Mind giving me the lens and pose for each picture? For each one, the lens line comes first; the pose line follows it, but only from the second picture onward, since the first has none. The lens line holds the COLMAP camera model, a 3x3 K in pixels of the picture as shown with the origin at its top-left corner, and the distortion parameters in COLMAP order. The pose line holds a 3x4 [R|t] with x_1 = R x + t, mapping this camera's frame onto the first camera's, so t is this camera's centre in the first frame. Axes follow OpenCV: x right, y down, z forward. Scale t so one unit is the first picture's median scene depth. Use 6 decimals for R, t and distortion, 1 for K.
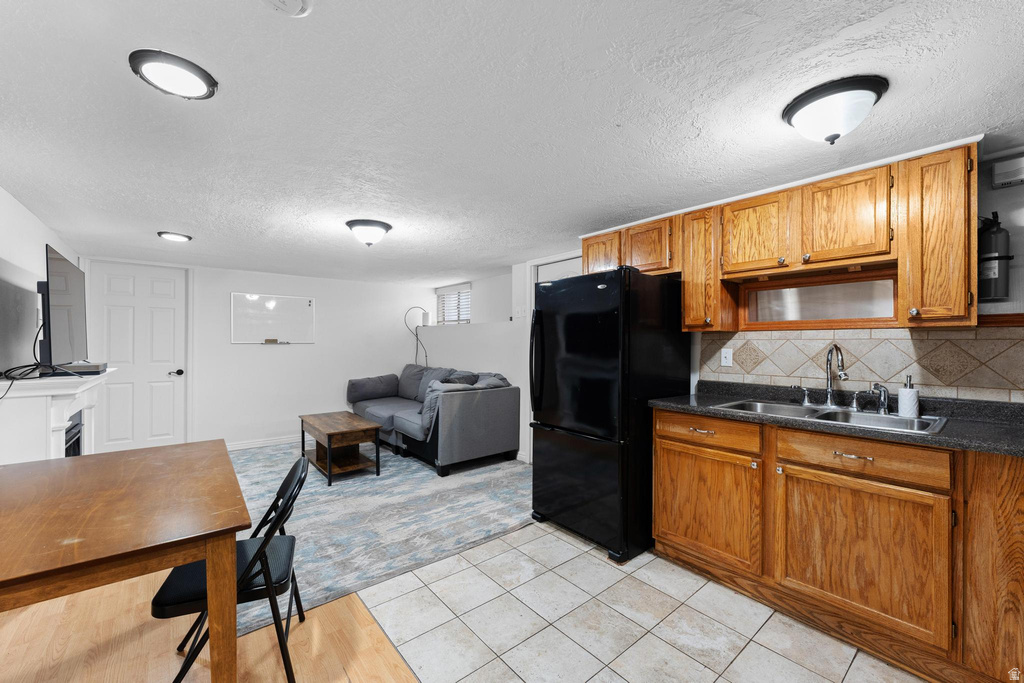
lens RADIAL K [[412.3, 0, 512.3], [0, 412.3, 347.7], [0, 0, 1]] dist [-0.003342, 0.000813]
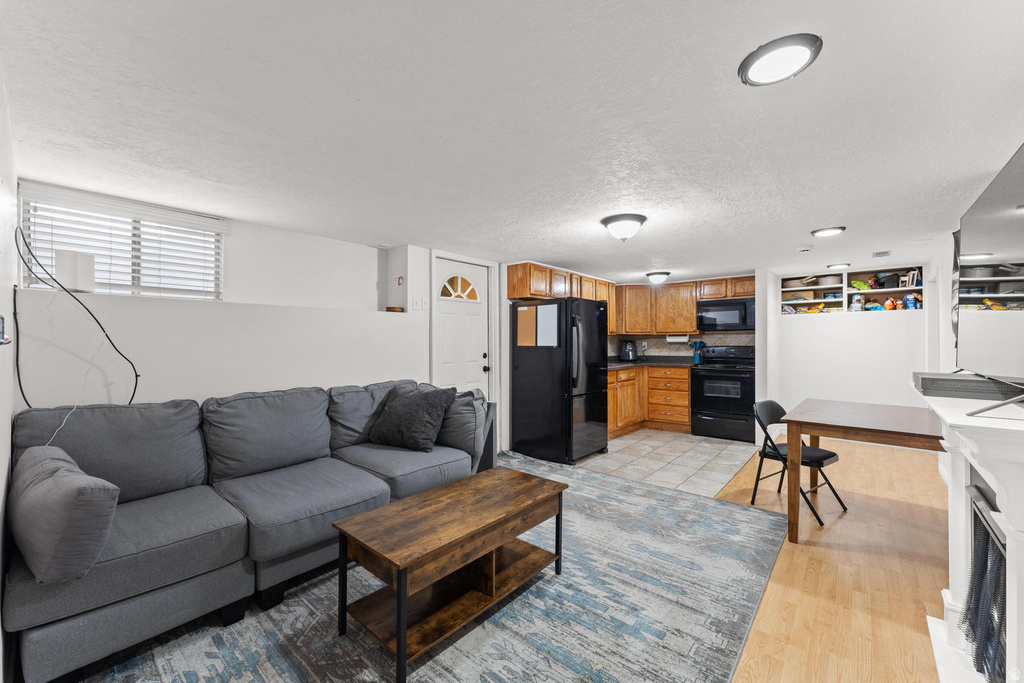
lens RADIAL K [[412.3, 0, 504.4], [0, 412.3, 338.9], [0, 0, 1]] dist [-0.003342, 0.000813]
pose [[-0.183725, 0.005520, 0.982962, -1.475823], [0.015413, 0.999877, -0.002734, -0.015654], [-0.982857, 0.014648, -0.183787, 1.709163]]
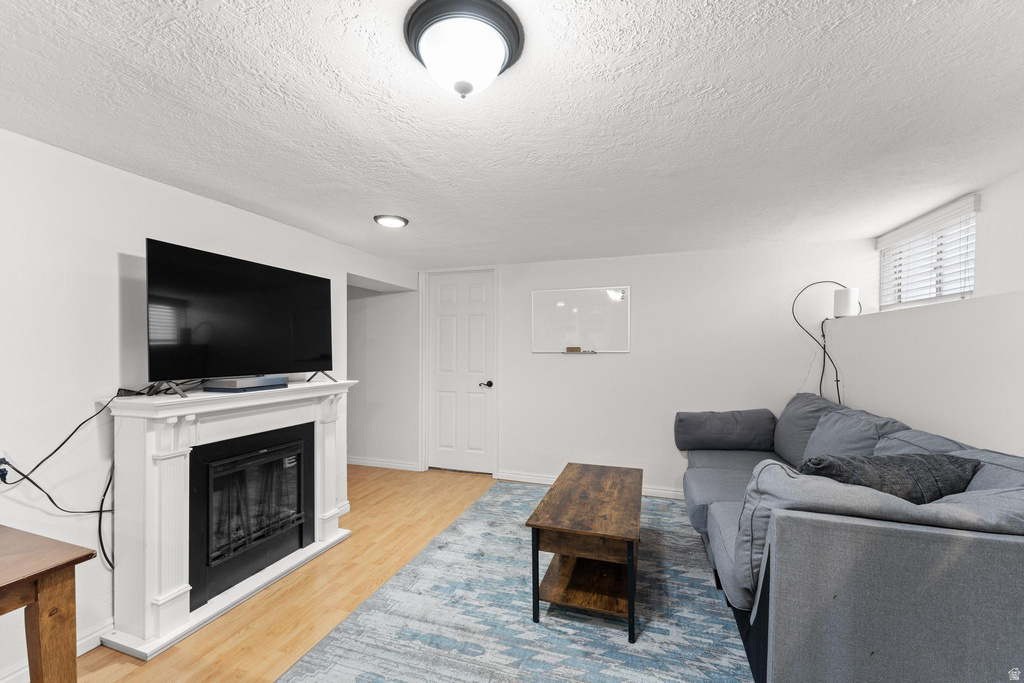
lens RADIAL K [[412.3, 0, 499.2], [0, 412.3, 350.8], [0, 0, 1]] dist [-0.003342, 0.000813]
pose [[0.520240, -0.001498, -0.854019, -0.015643], [-0.007862, 0.999948, -0.006543, -0.016053], [0.853984, 0.010118, 0.520201, 0.980329]]
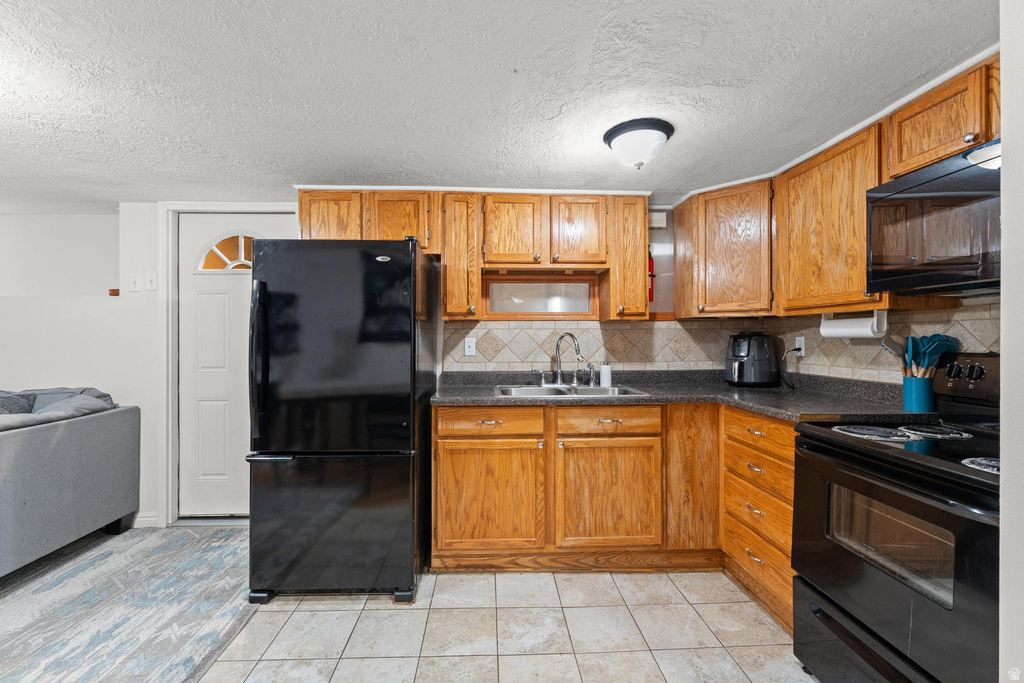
lens RADIAL K [[442.4, 0, 514.8], [0, 442.4, 339.5], [0, 0, 1]] dist [0.000674, -0.003060]
pose [[0.597573, -0.011492, 0.801732, -0.295831], [0.013845, 0.999896, 0.004013, 0.003736], [-0.801695, 0.008702, 0.597670, 0.291180]]
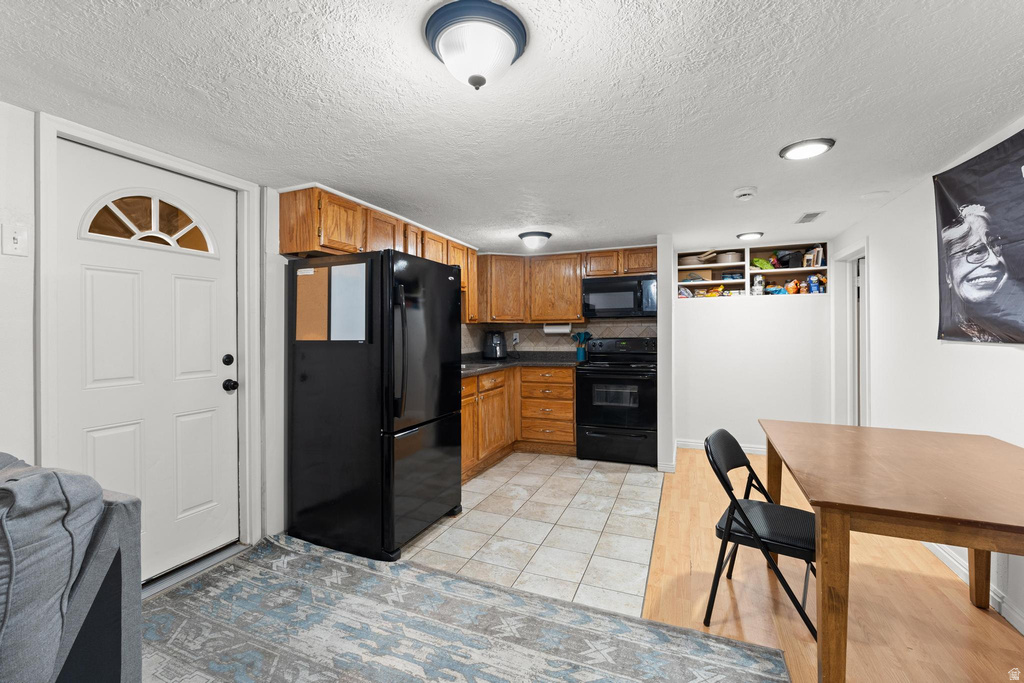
lens RADIAL K [[442.4, 0, 504.1], [0, 442.4, 331.5], [0, 0, 1]] dist [0.000674, -0.003060]
pose [[-0.471941, 0.005085, 0.881616, -0.875834], [0.017261, 0.999845, 0.003473, -0.005732], [-0.881461, 0.016857, -0.471955, 1.385811]]
